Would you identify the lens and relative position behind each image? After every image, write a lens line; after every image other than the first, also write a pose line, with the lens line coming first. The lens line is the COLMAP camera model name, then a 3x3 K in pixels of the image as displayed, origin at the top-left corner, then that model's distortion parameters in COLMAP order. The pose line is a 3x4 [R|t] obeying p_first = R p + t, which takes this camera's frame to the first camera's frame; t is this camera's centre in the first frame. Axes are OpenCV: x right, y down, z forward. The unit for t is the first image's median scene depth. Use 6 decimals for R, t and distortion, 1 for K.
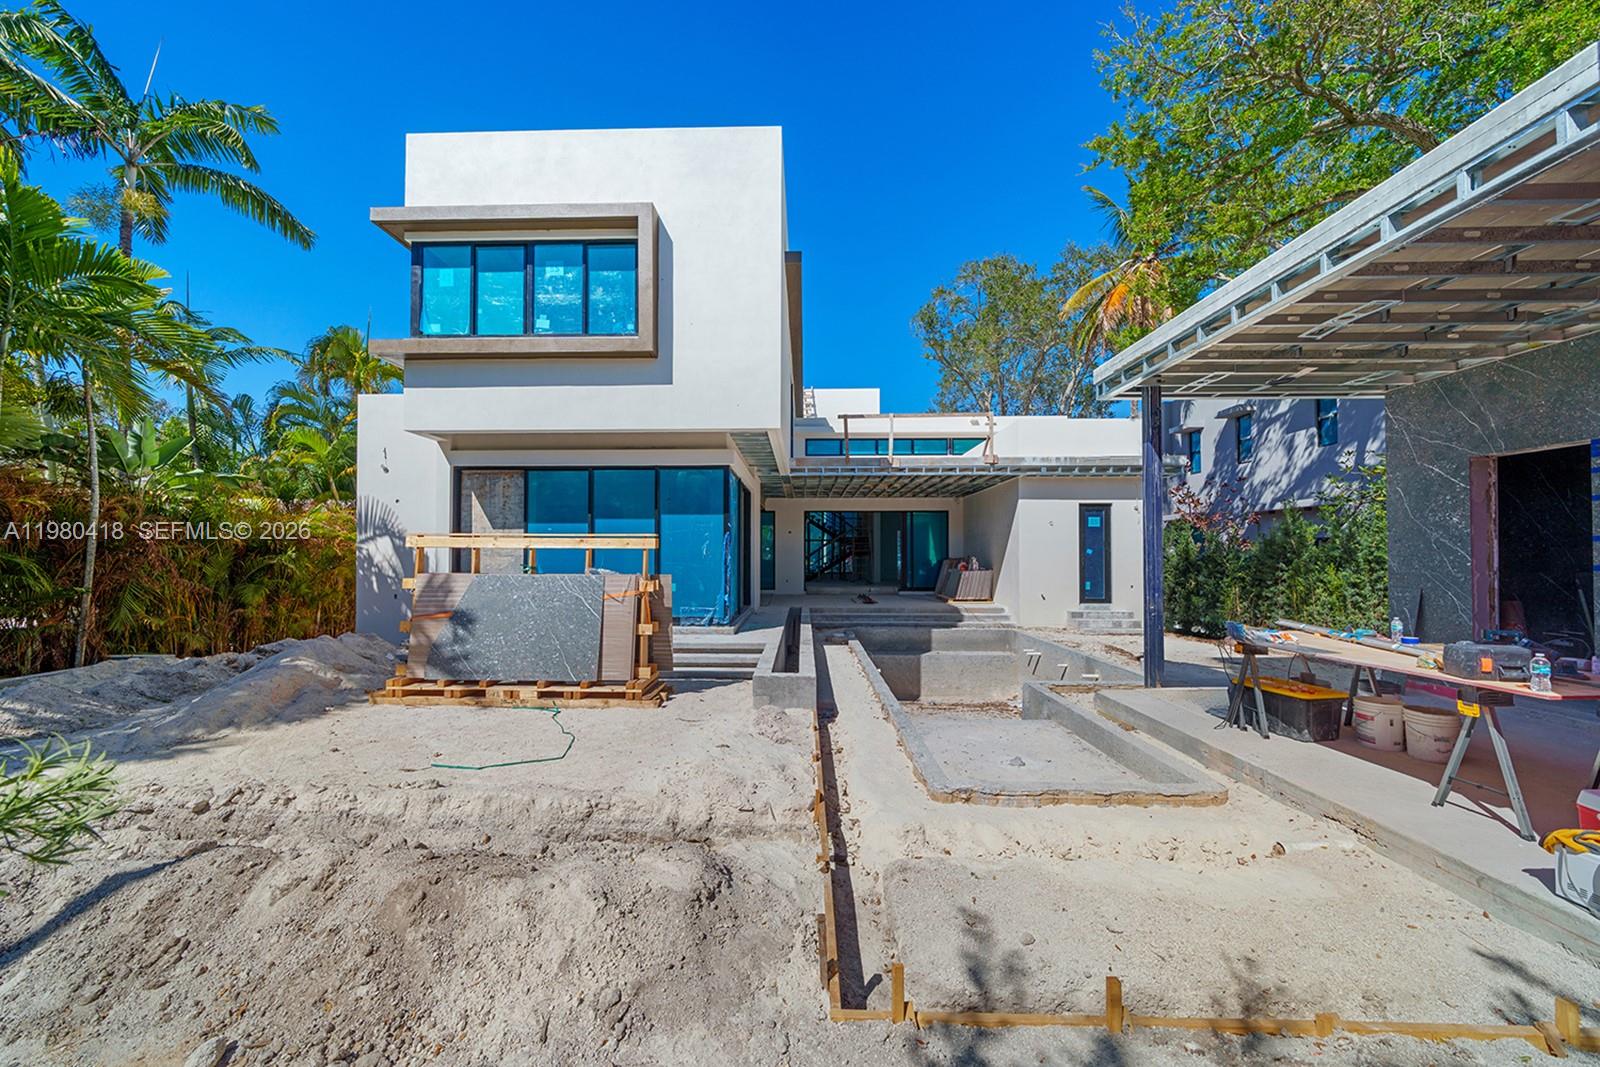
lens RADIAL K [[545.5, 0, 795.4], [0, 545.5, 539.1], [0, 0, 1]] dist [-0.006375, 0.000124]
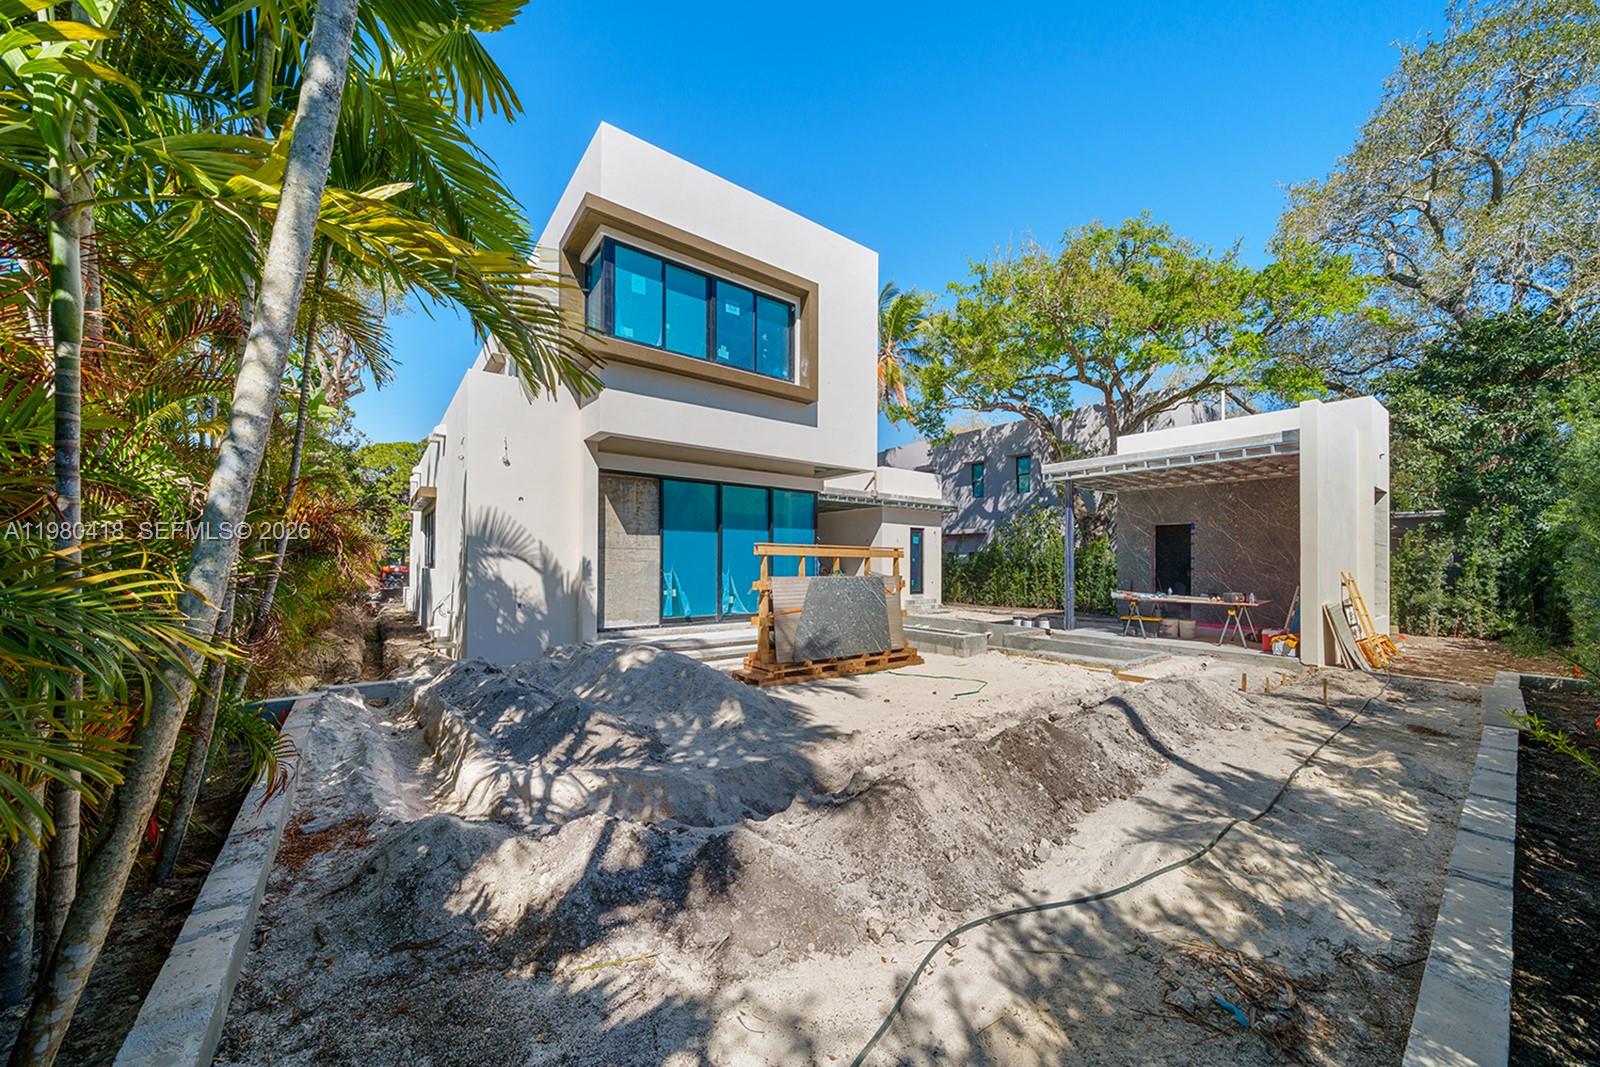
lens RADIAL K [[557.1, 0, 799.3], [0, 557.1, 545.5], [0, 0, 1]] dist [0.000109, 0.000040]
pose [[0.783573, 0.022711, 0.620884, -0.942837], [-0.024348, 0.999686, -0.005839, 0.000036], [-0.620822, -0.010542, 0.783880, 0.003793]]
